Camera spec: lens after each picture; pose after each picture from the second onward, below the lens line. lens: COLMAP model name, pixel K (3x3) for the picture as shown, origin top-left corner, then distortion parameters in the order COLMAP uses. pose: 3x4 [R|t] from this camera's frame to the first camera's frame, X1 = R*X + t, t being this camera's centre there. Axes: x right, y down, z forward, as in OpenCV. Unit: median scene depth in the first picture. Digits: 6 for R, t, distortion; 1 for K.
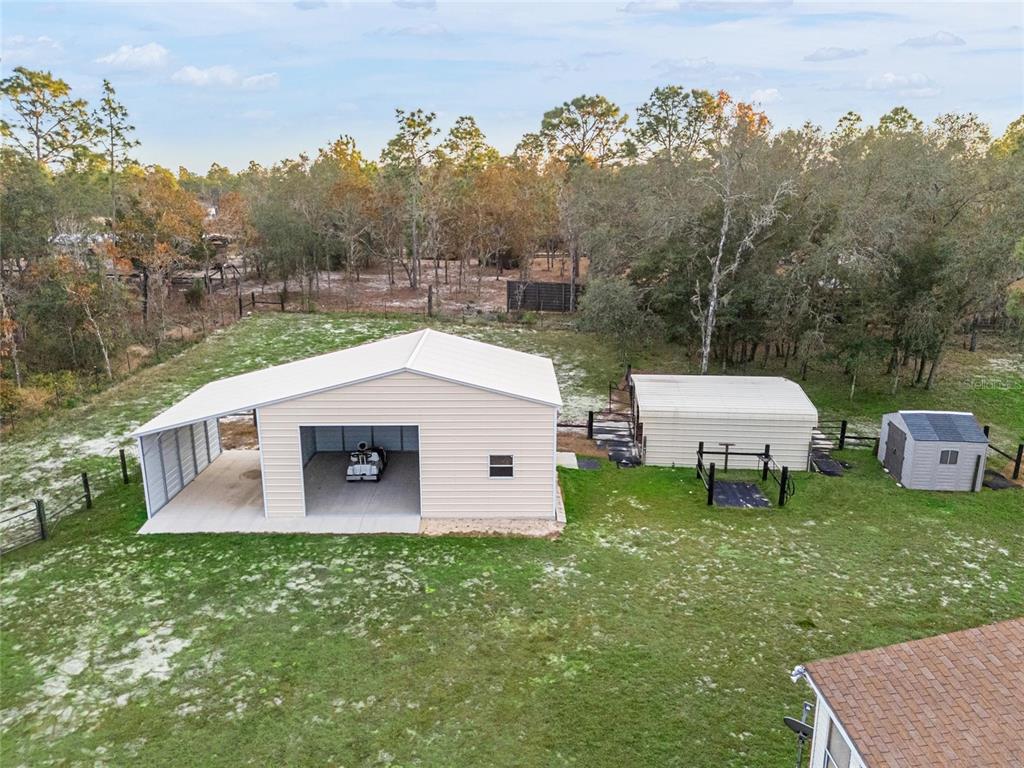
lens RADIAL K [[752.1, 0, 513.1], [0, 752.1, 390.3], [0, 0, 1]] dist [0.063226, -0.056897]
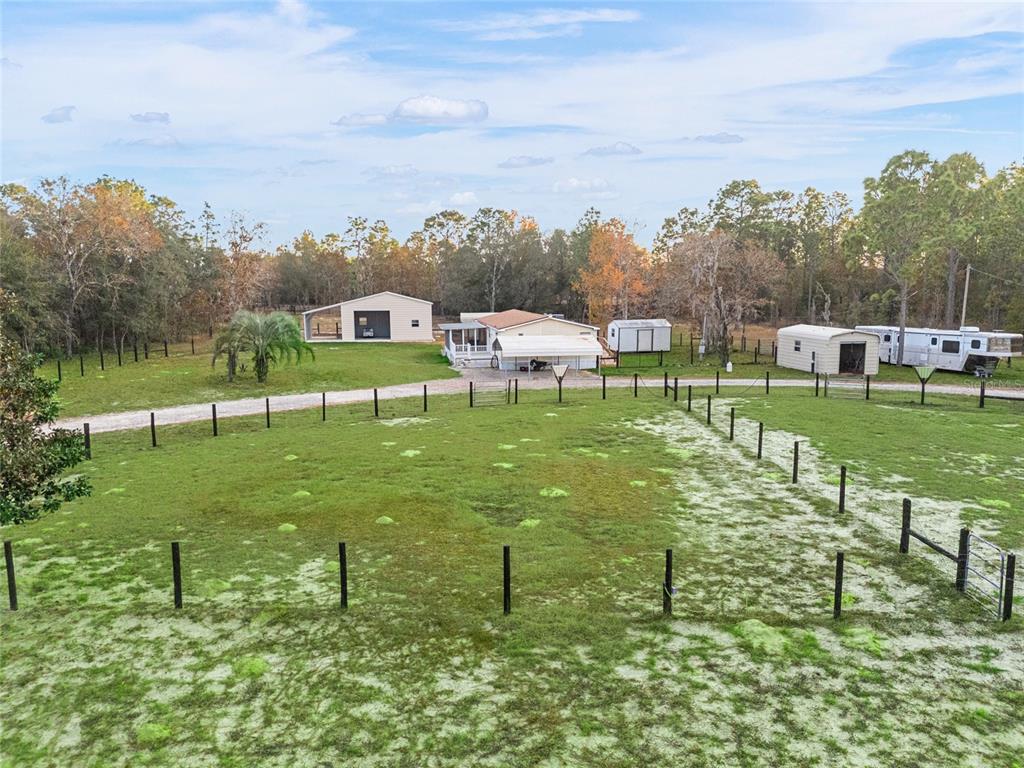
lens RADIAL K [[749.7, 0, 511.2], [0, 749.7, 390.0], [0, 0, 1]] dist [0.097654, -0.109300]
pose [[0.989106, -0.026493, 0.144804, -0.034975], [0.044168, 0.991762, -0.120242, 0.336135], [-0.140425, 0.125327, 0.982127, -0.946836]]
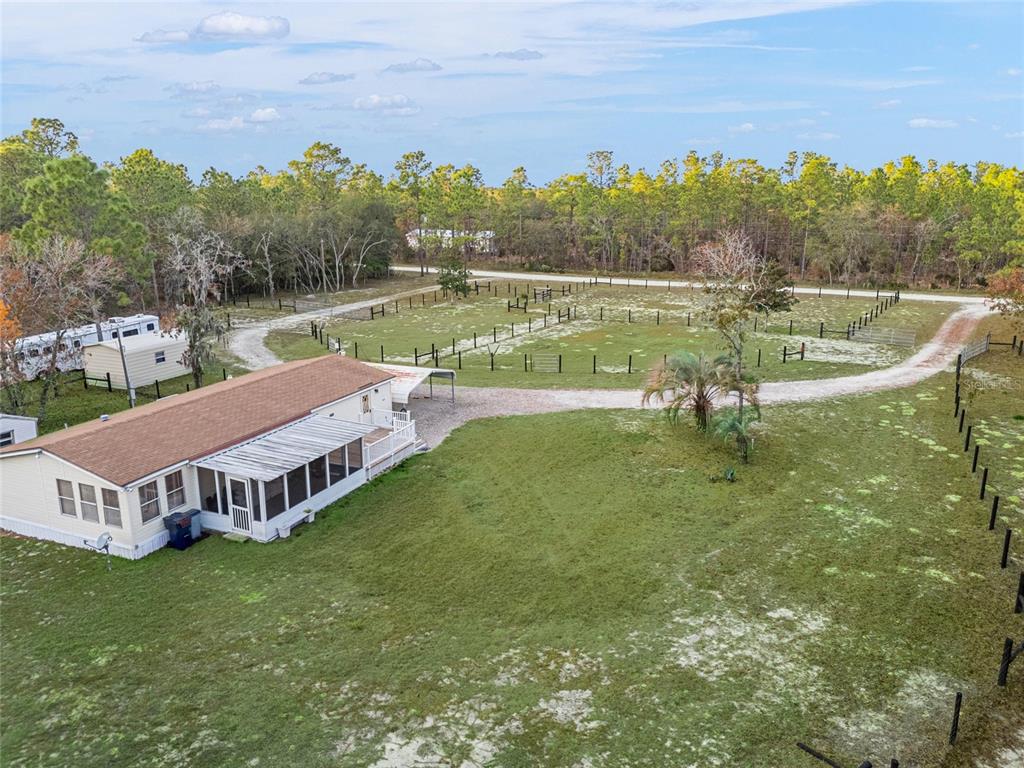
lens RADIAL K [[749.7, 0, 511.2], [0, 749.7, 390.0], [0, 0, 1]] dist [0.097654, -0.109300]
pose [[-0.915689, -0.099027, 0.389496, -0.280929], [0.106885, 0.874253, 0.473558, -0.149490], [-0.387413, 0.475263, -0.789960, 0.446928]]
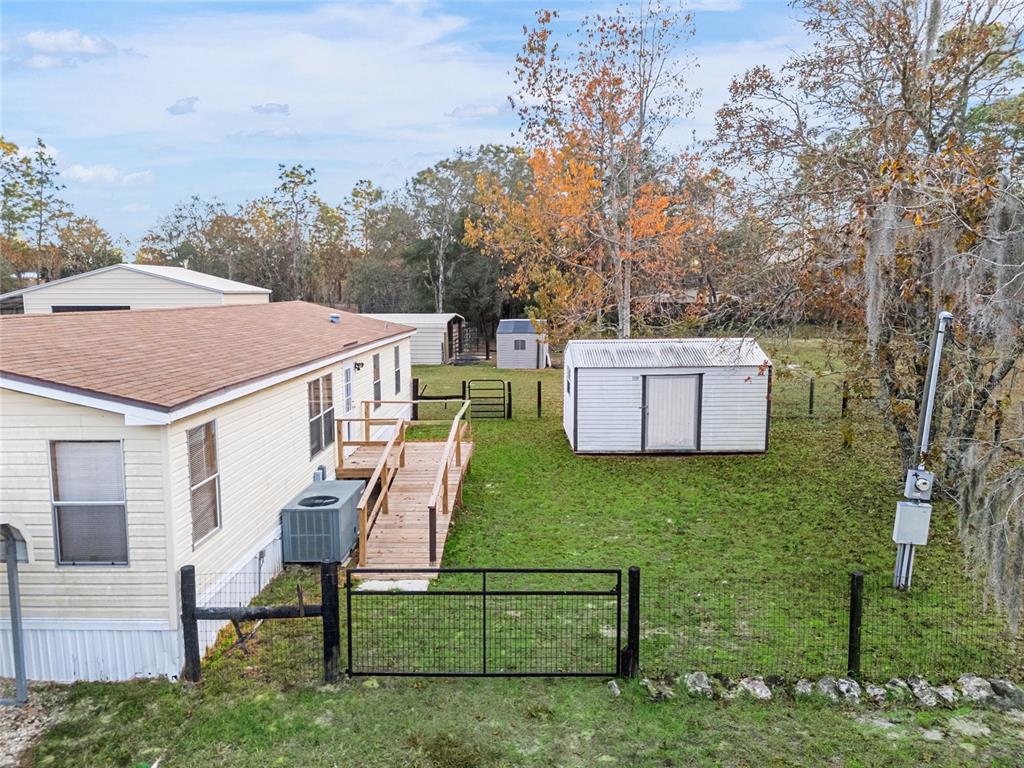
lens RADIAL K [[752.1, 0, 513.1], [0, 752.1, 390.3], [0, 0, 1]] dist [0.063226, -0.056897]
pose [[0.999701, -0.000840, -0.024419, 0.272896], [-0.002306, 0.991706, -0.128505, 0.165505], [0.024324, 0.128523, 0.991408, -0.189118]]
